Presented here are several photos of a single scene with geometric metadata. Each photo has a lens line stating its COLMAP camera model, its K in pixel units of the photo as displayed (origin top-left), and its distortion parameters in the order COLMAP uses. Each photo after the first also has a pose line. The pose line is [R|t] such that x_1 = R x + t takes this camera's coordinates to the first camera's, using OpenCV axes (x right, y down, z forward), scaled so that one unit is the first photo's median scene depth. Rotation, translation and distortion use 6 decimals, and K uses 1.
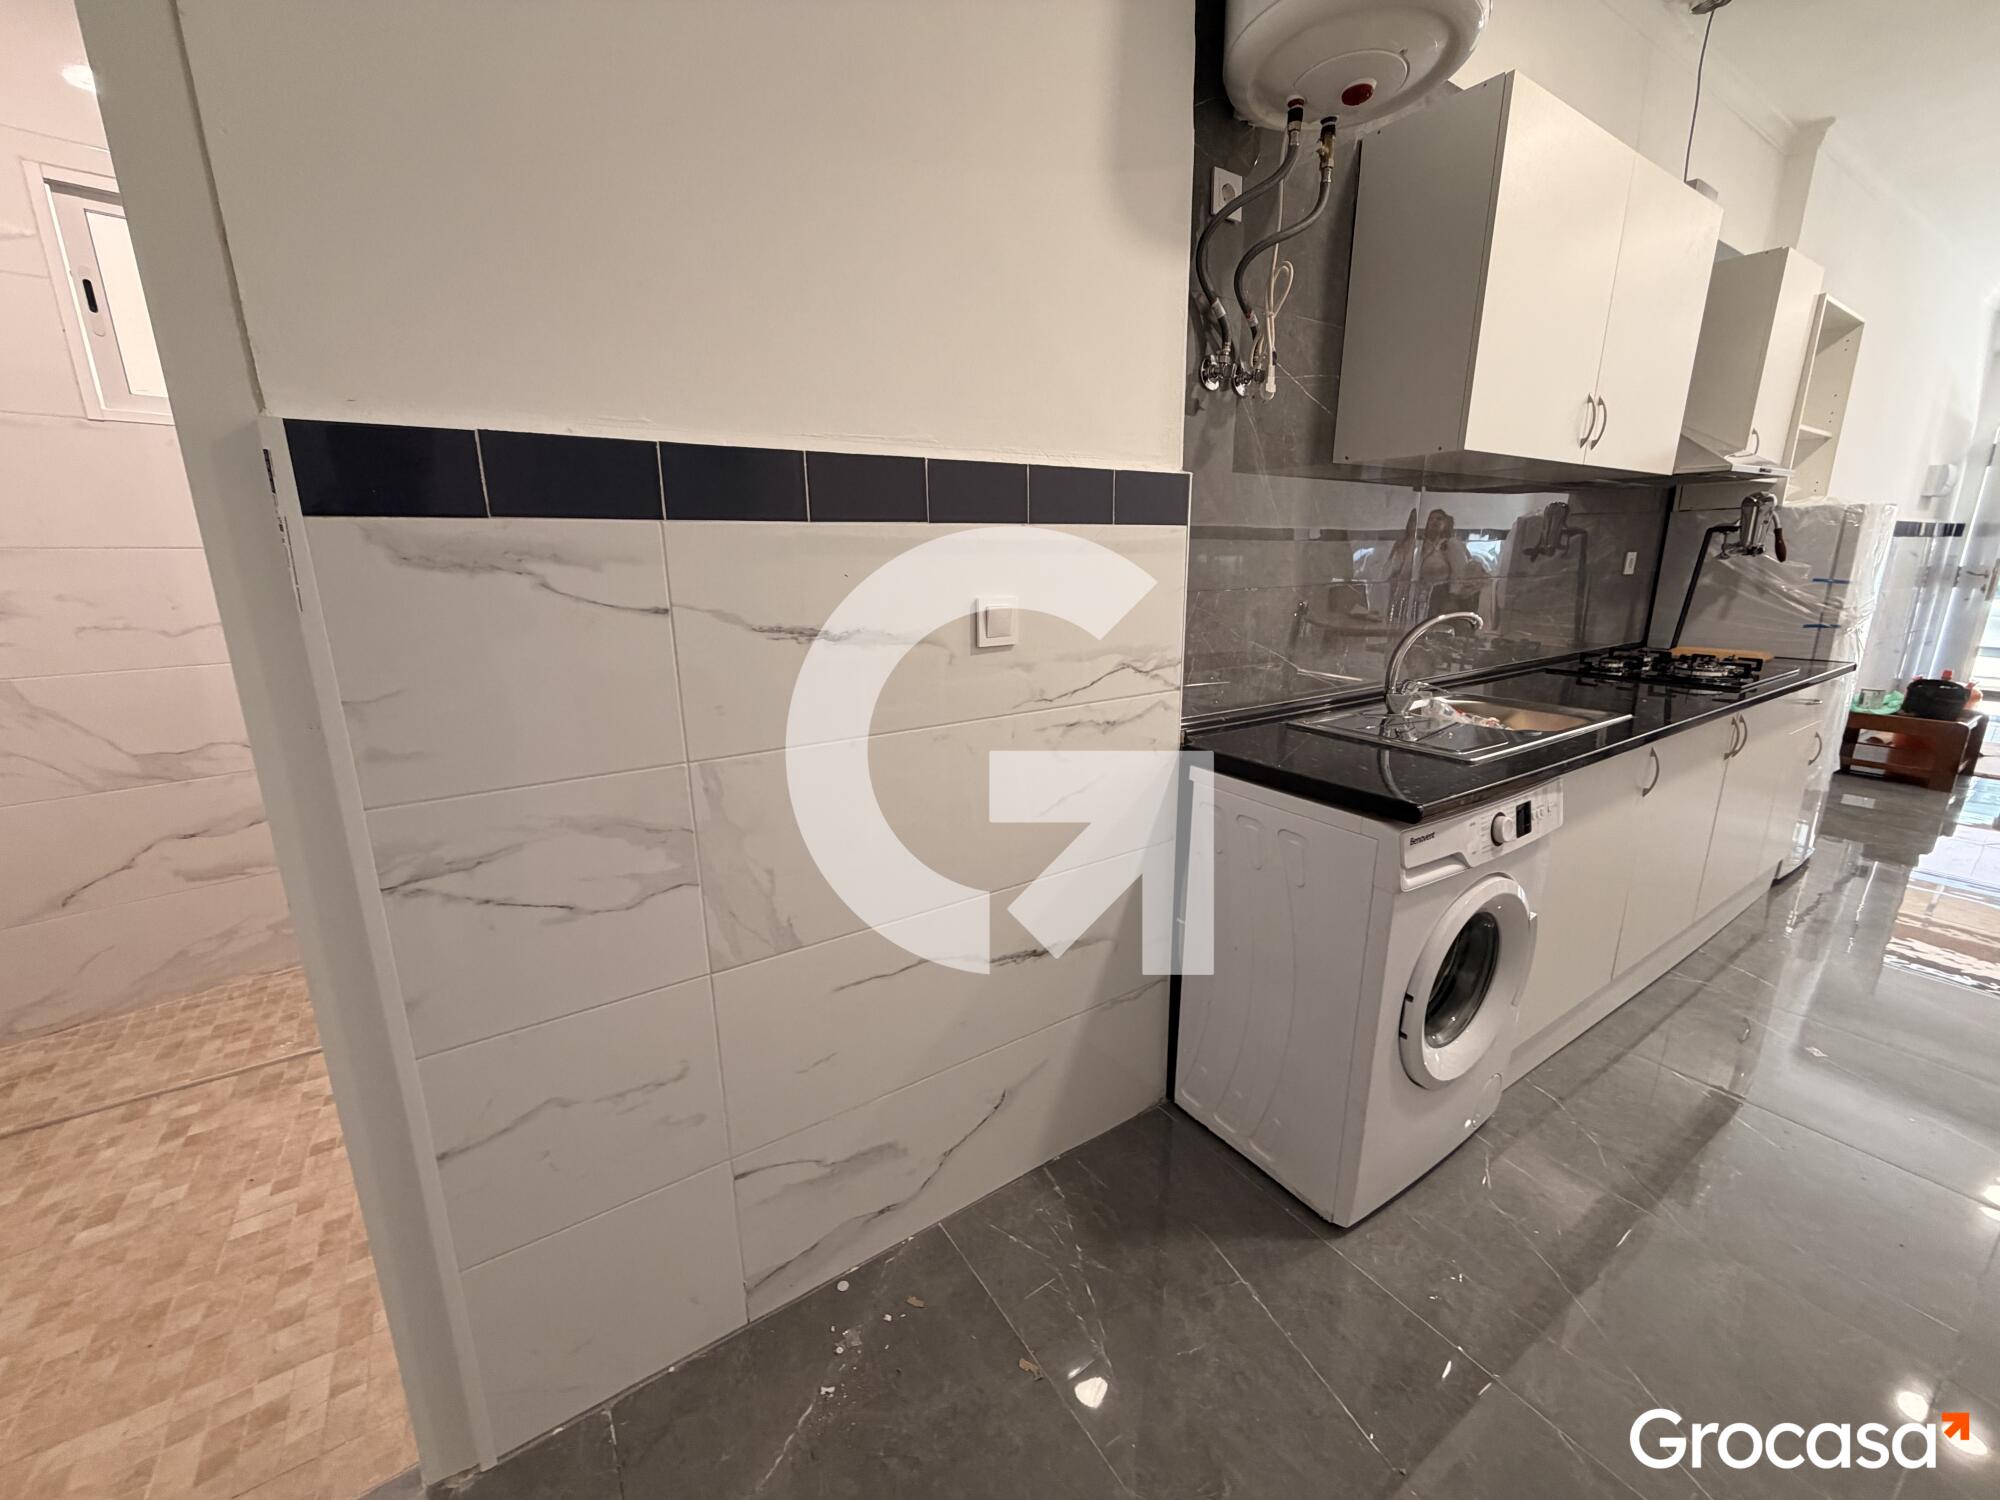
lens RADIAL K [[802.5, 0, 998.4], [0, 802.5, 749.9], [0, 0, 1]] dist [-0.002677, 0.000557]
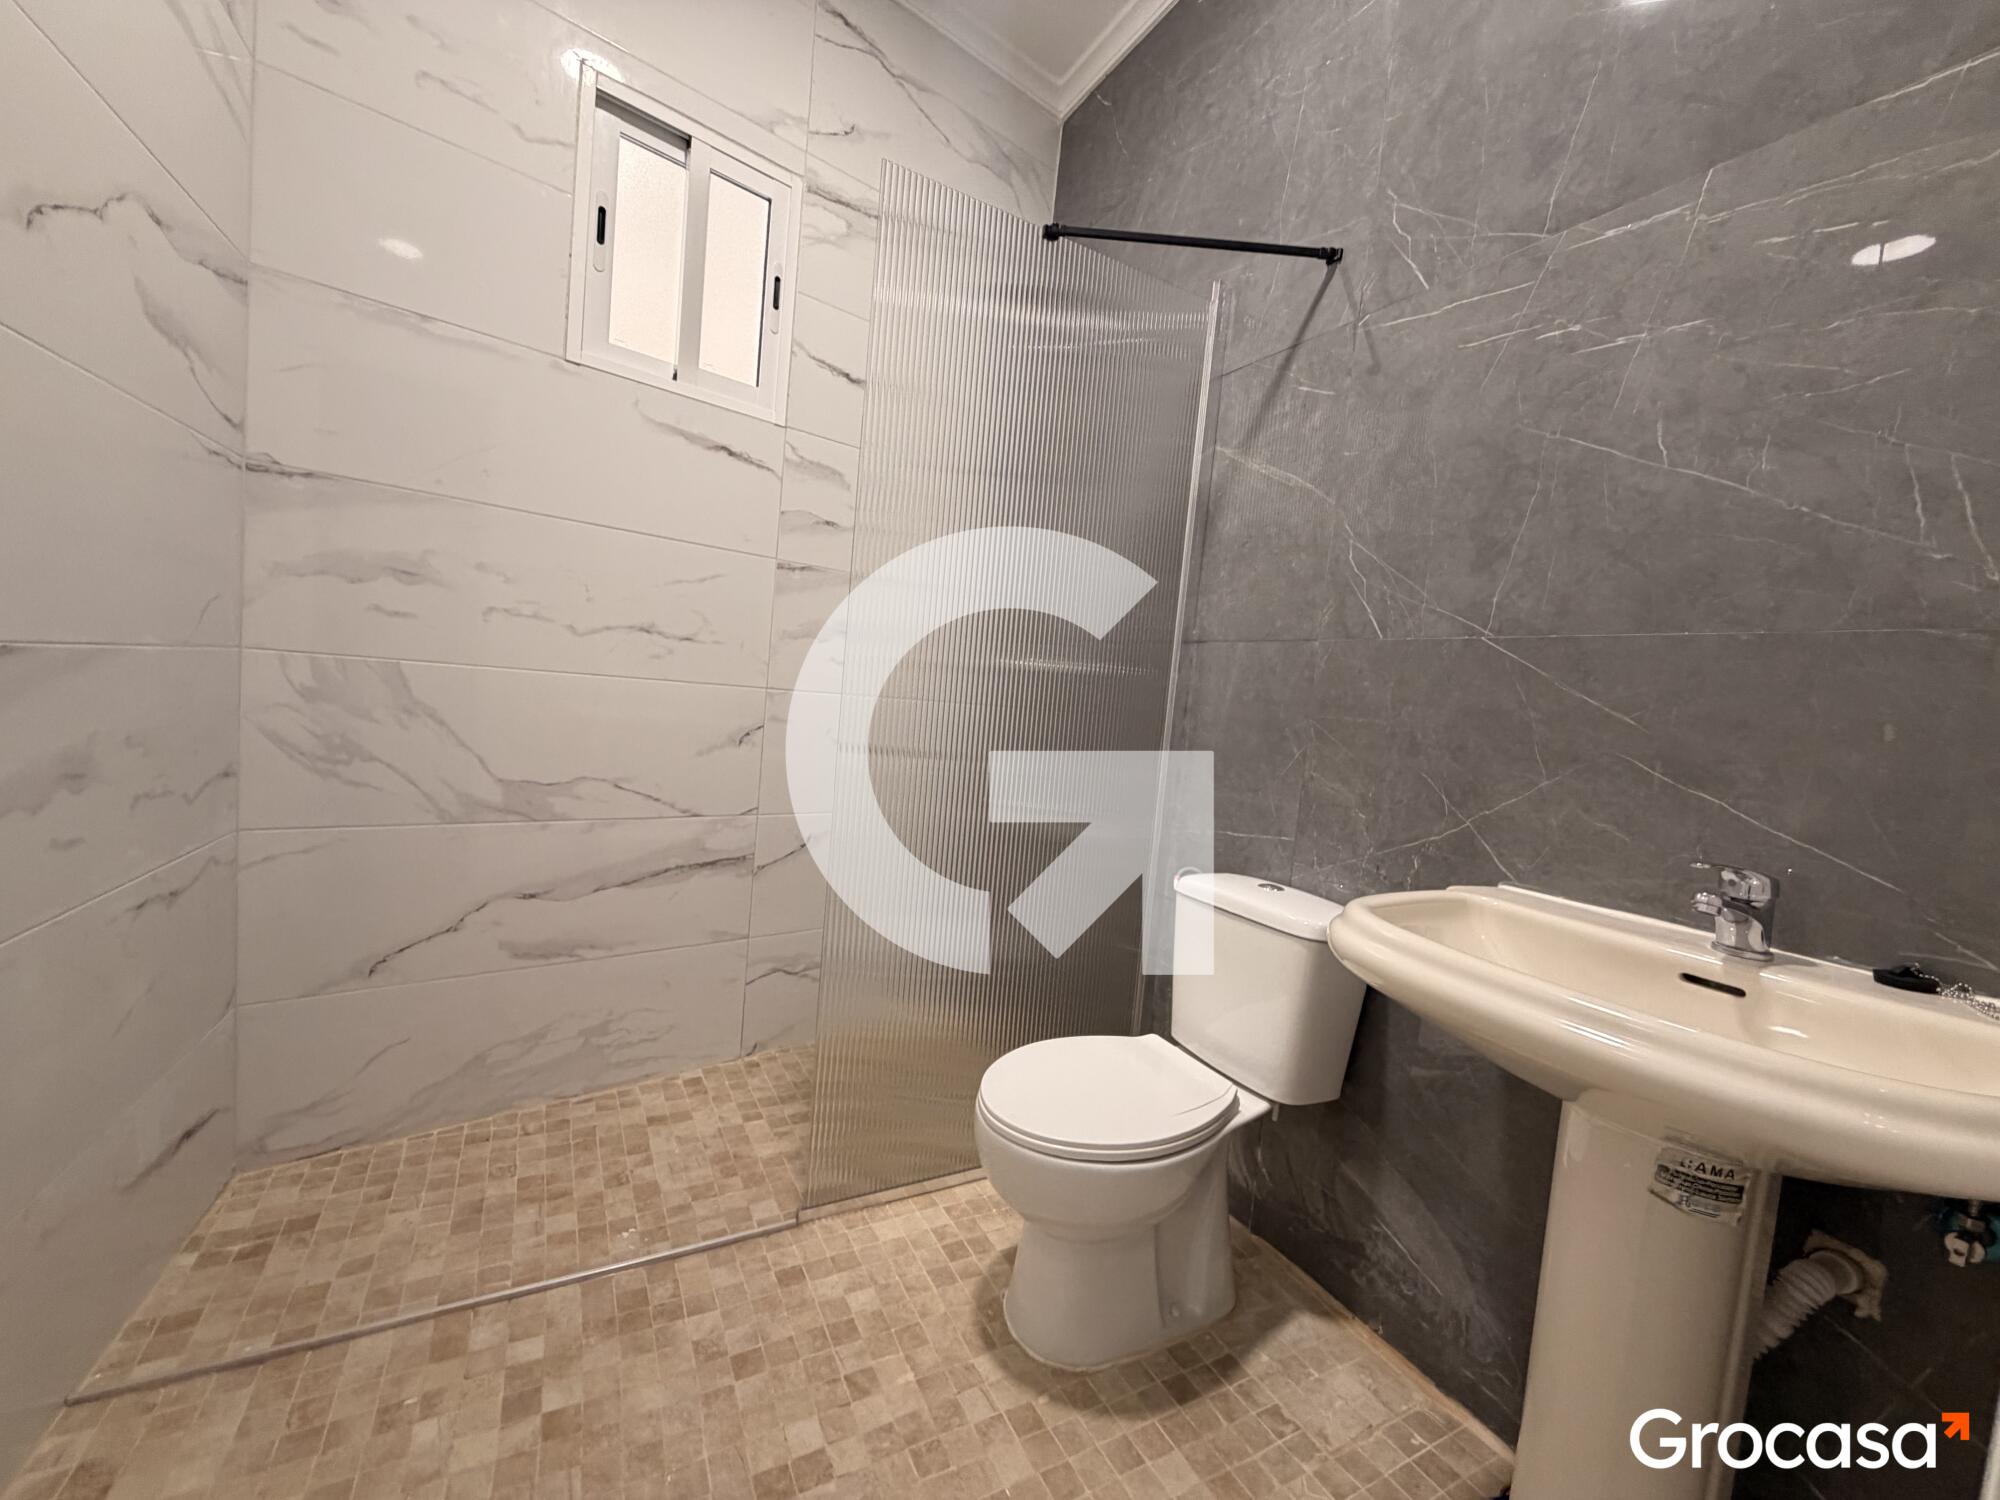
lens RADIAL K [[802.5, 0, 1000.1], [0, 802.5, 750.5], [0, 0, 1]] dist [-0.002677, 0.000557]
pose [[0.990217, 0.105970, -0.090782, -0.622029], [-0.120120, 0.978422, -0.168112, 0.056364], [0.071008, 0.177372, 0.981579, 0.326451]]
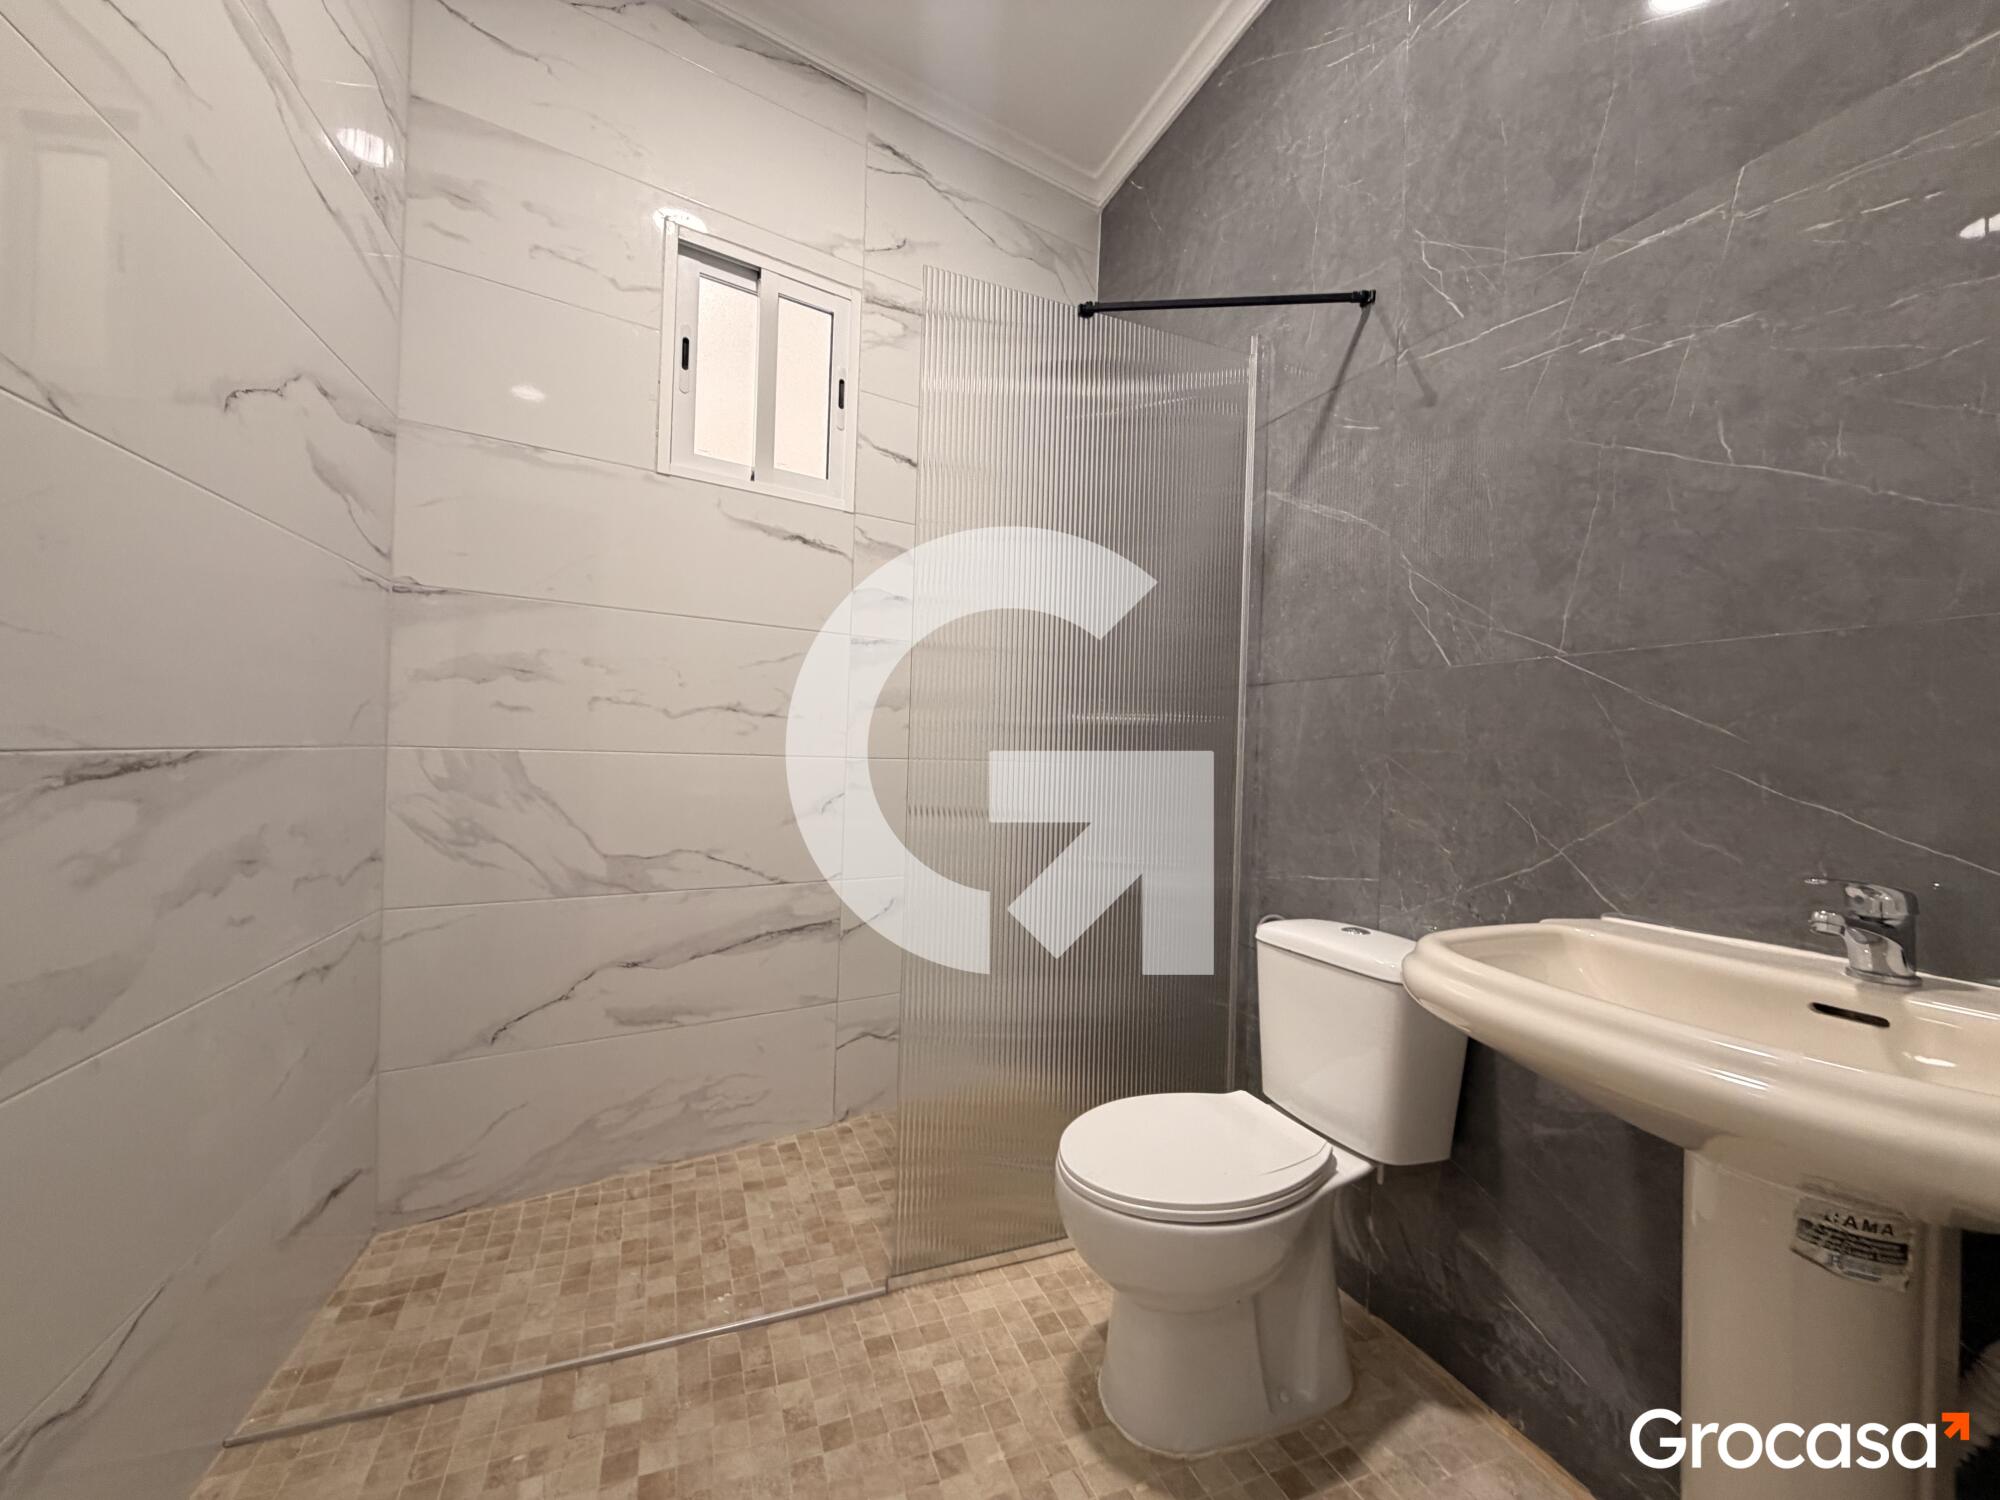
lens RADIAL K [[802.5, 0, 997.6], [0, 802.5, 749.1], [0, 0, 1]] dist [-0.002677, 0.000557]
pose [[0.976157, 0.039384, -0.213462, -0.592080], [-0.090591, 0.967582, -0.235752, 0.065640], [0.197257, 0.249468, 0.948080, 0.318569]]
